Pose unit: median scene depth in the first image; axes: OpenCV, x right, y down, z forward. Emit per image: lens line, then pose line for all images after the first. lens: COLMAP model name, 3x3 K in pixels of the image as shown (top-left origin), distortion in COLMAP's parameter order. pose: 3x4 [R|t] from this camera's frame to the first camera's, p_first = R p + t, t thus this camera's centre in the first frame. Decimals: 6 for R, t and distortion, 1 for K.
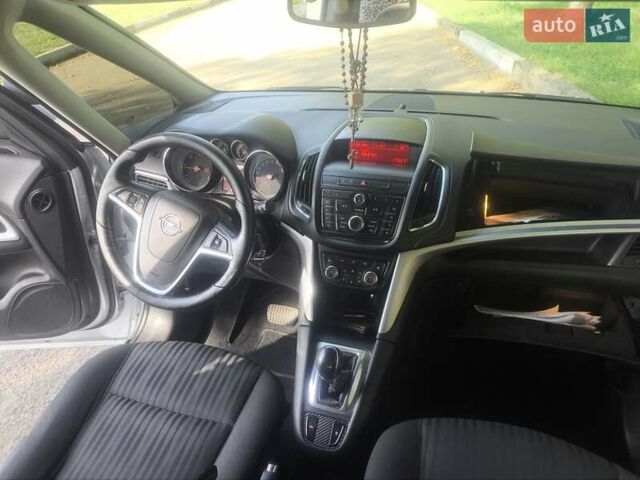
lens RADIAL K [[475.9, 0, 320.0], [0, 475.9, 240.0], [0, 0, 1]] dist [0.080498, -0.112060]
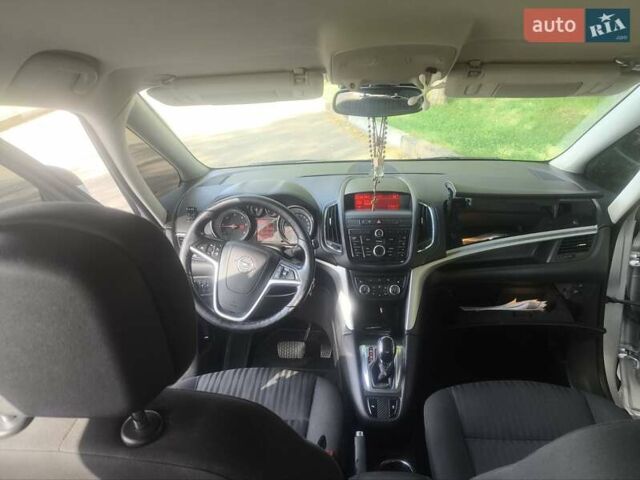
lens RADIAL K [[475.9, 0, 320.0], [0, 475.9, 240.0], [0, 0, 1]] dist [0.080498, -0.112060]
pose [[0.972482, -0.088786, 0.215398, -0.370865], [0.120657, 0.982826, -0.139627, 0.102137], [-0.199301, 0.161774, 0.966493, -0.282757]]
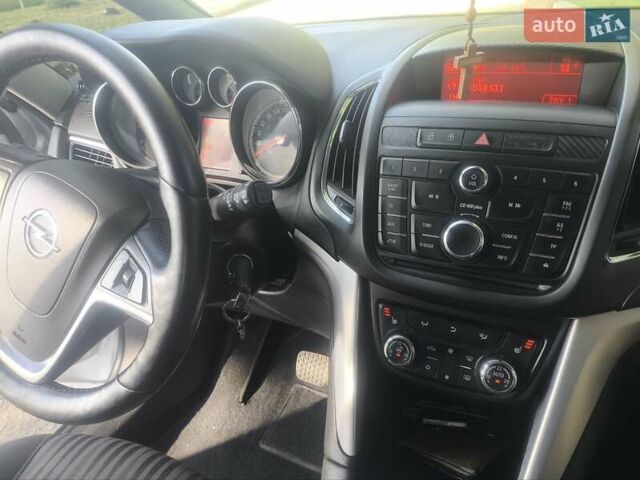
lens RADIAL K [[475.9, 0, 320.0], [0, 475.9, 240.0], [0, 0, 1]] dist [0.080498, -0.112060]
pose [[0.990260, 0.022498, -0.137398, 0.010853], [-0.021951, 0.999744, 0.005498, -0.032636], [0.137487, -0.002429, 0.990501, 0.564879]]
